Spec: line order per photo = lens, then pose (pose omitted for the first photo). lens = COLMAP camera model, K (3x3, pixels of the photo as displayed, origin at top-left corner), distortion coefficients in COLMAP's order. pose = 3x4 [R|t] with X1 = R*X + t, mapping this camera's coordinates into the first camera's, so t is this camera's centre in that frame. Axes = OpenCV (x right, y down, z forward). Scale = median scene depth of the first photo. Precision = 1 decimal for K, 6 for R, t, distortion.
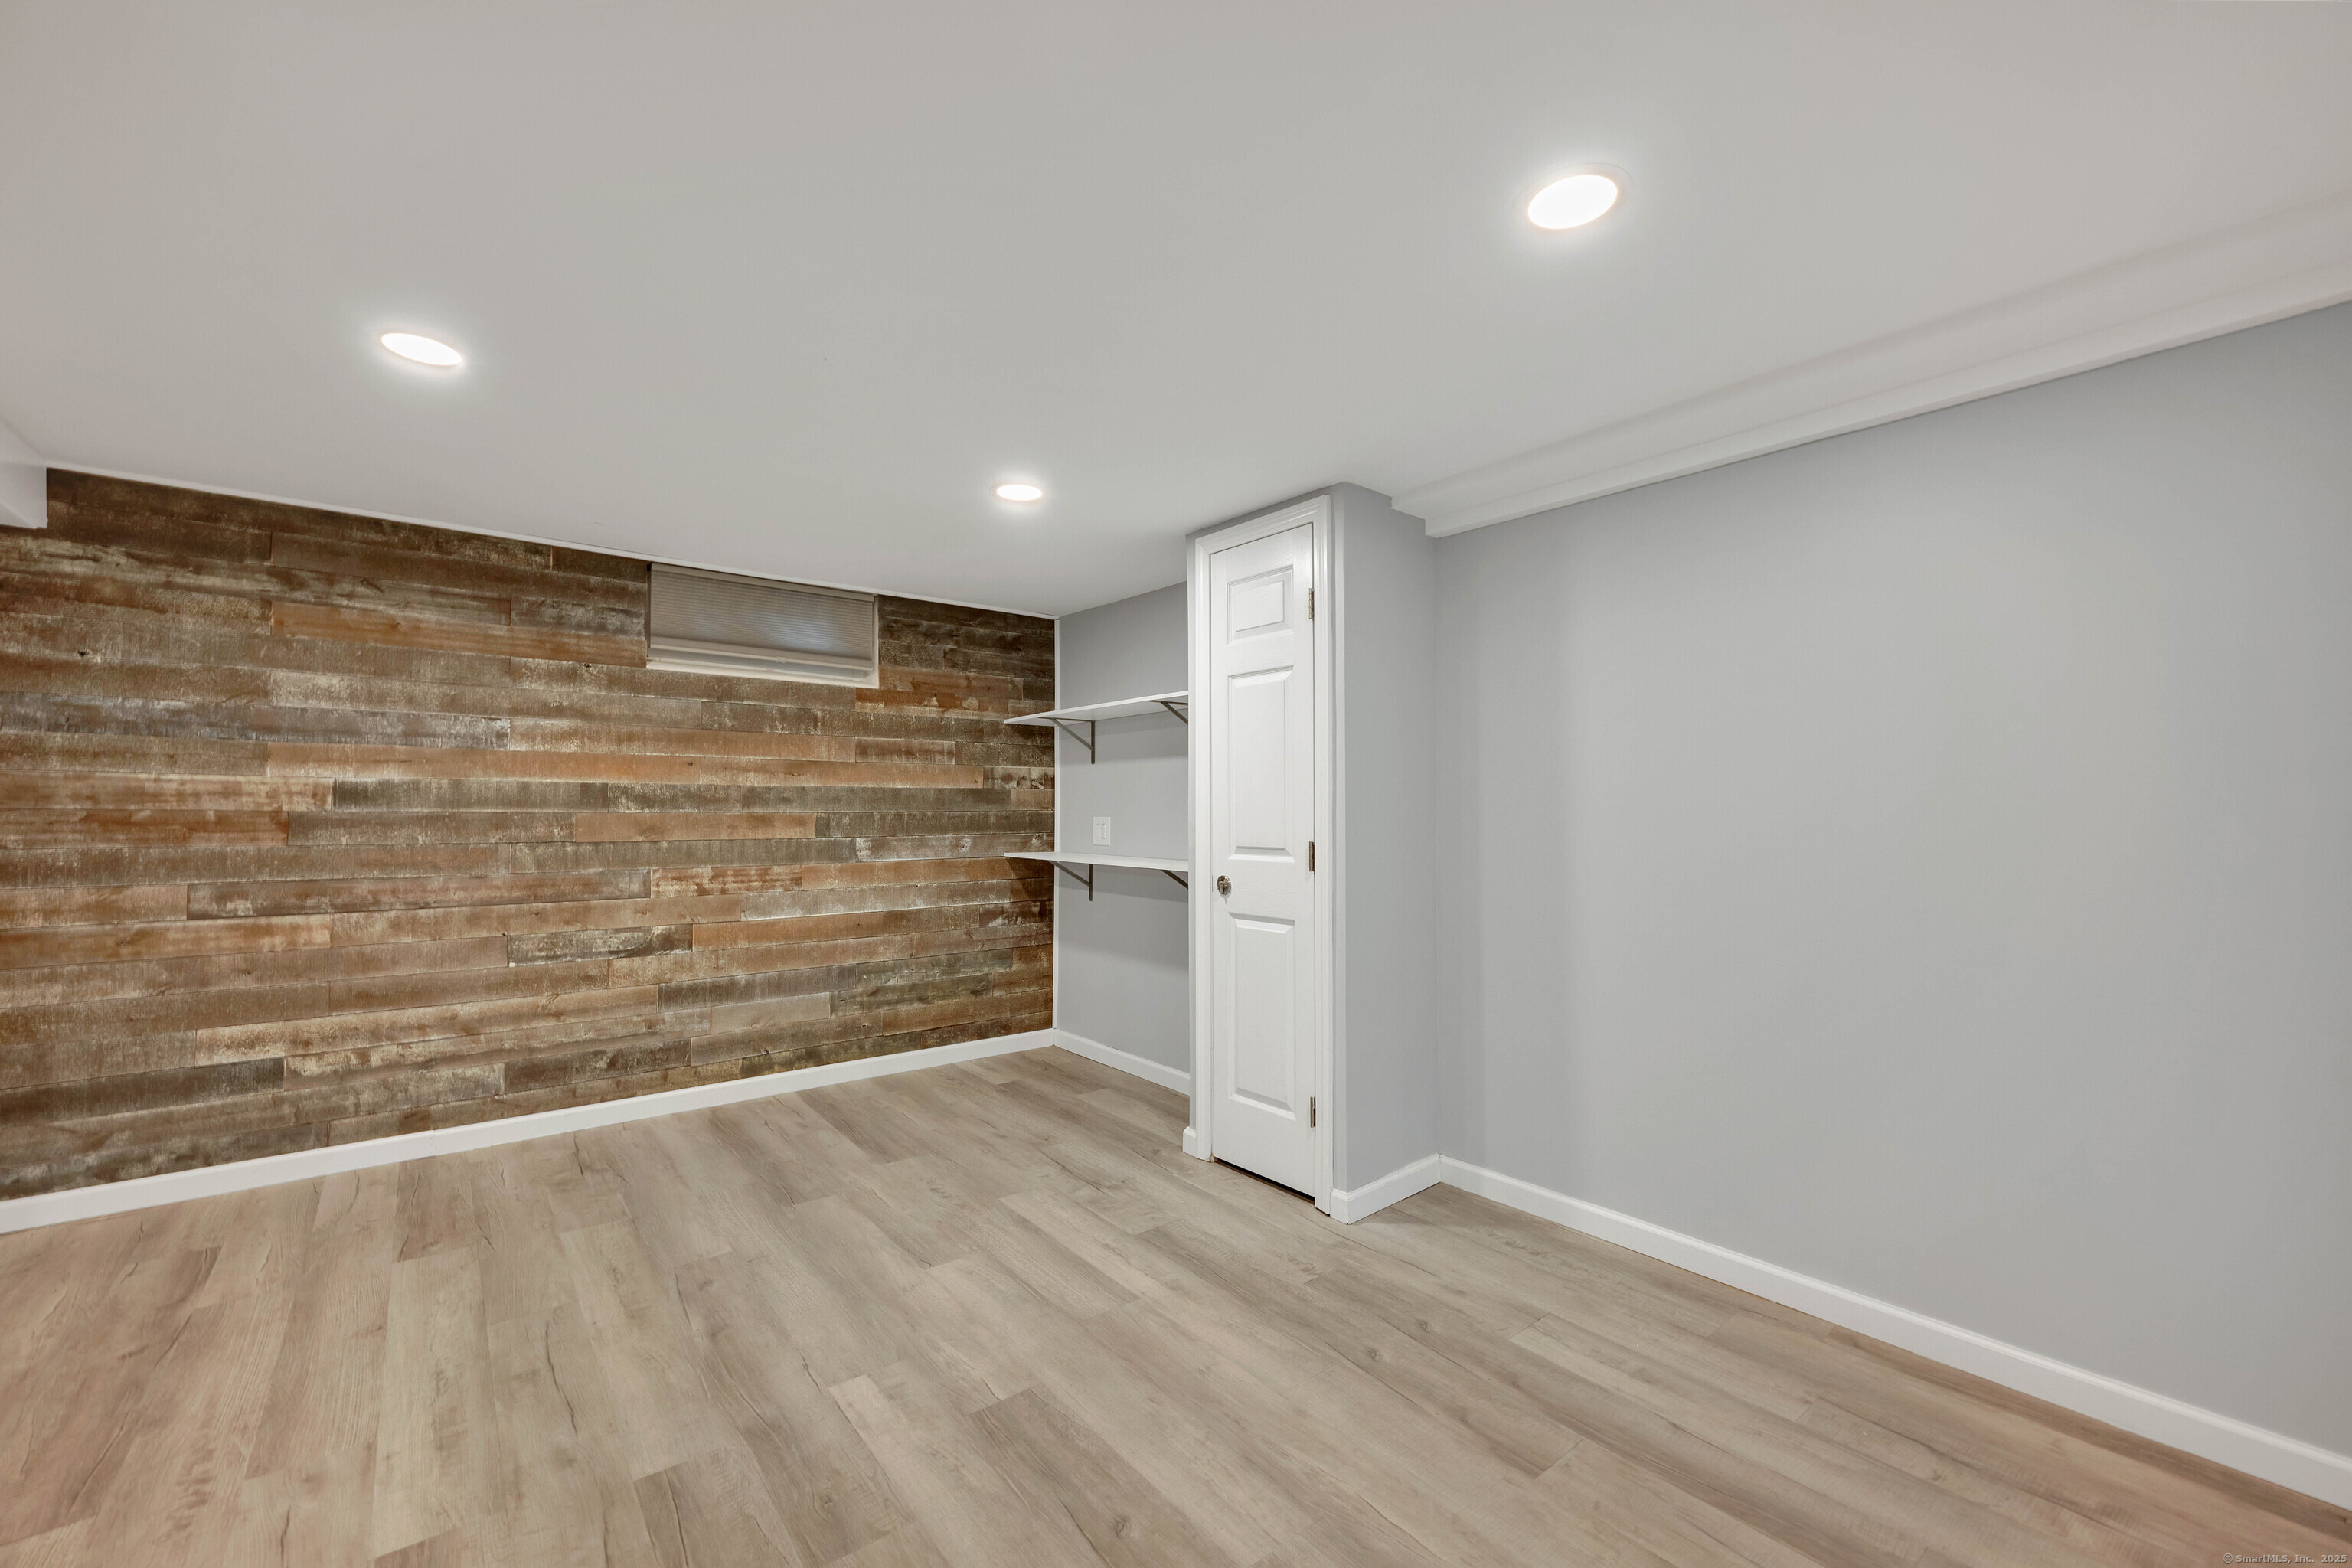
lens RADIAL K [[941.9, 0, 1178.4], [0, 941.9, 787.1], [0, 0, 1]] dist [0.000206, 0.000082]
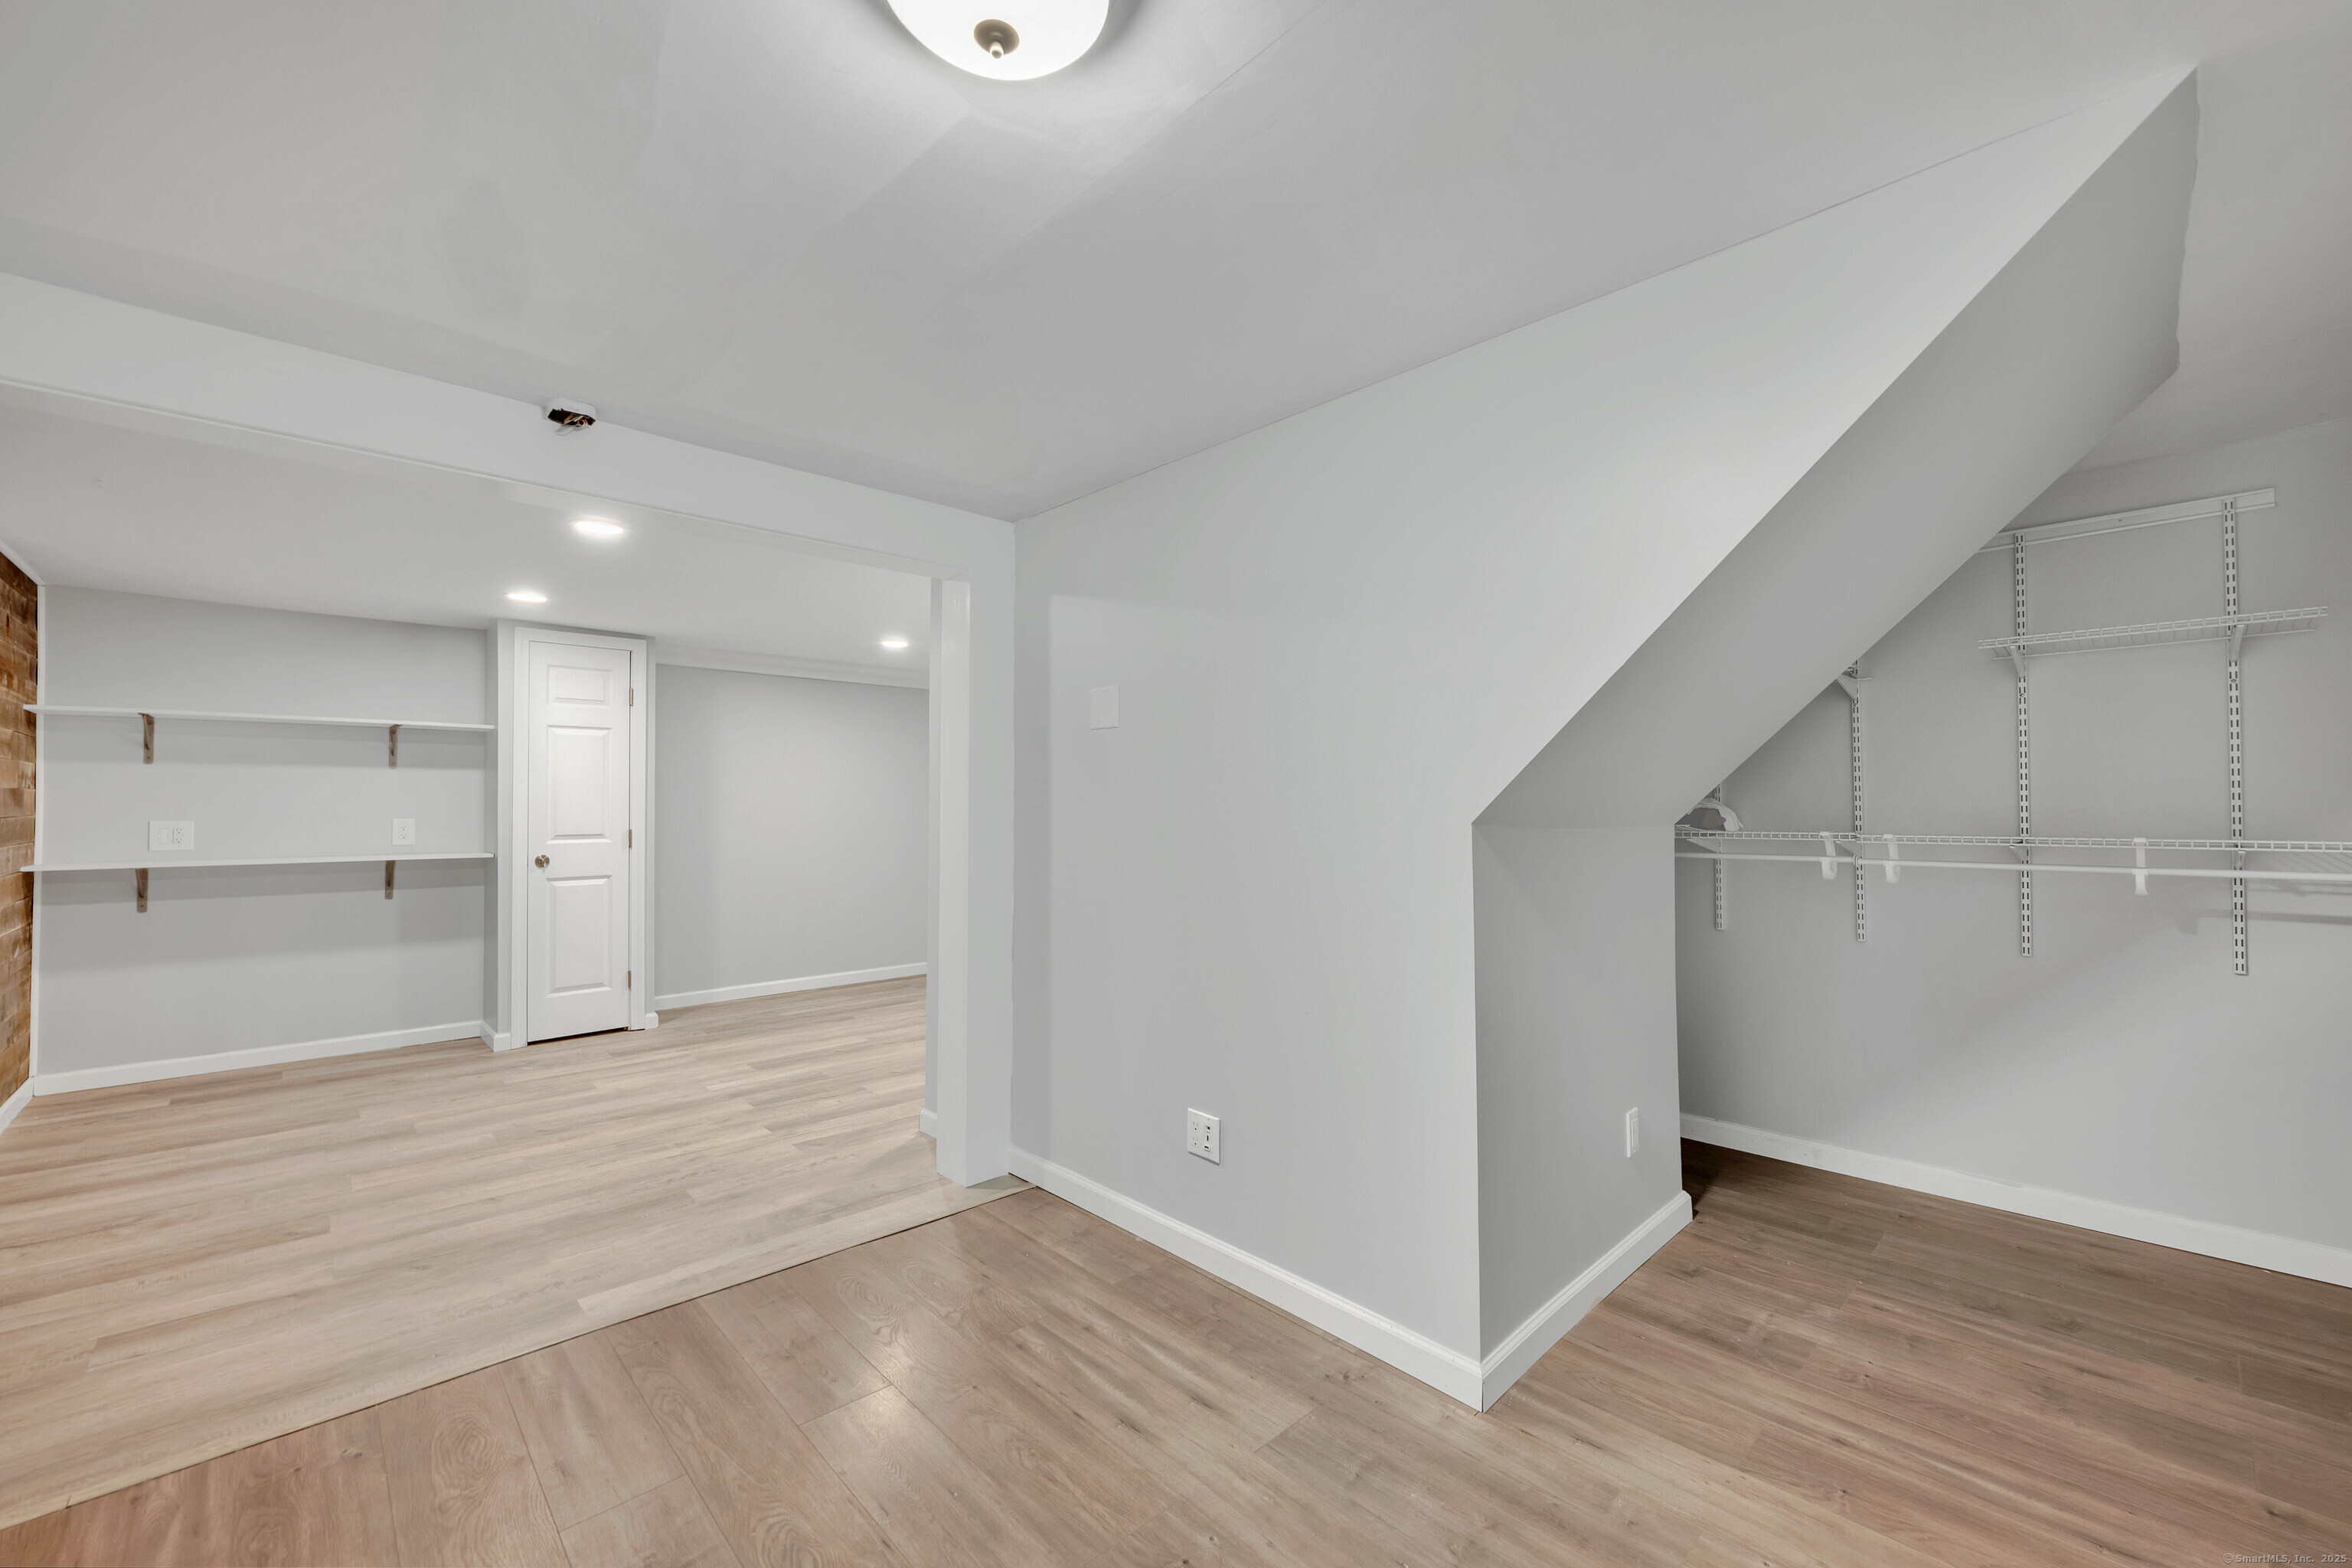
lens RADIAL K [[941.9, 0, 1177.3], [0, 941.9, 793.6], [0, 0, 1]] dist [0.000206, 0.000082]
pose [[-0.083617, 0.013354, 0.996409, -1.929989], [-0.022901, 0.999620, -0.015318, -0.007147], [-0.996235, -0.024100, -0.083279, 0.122824]]
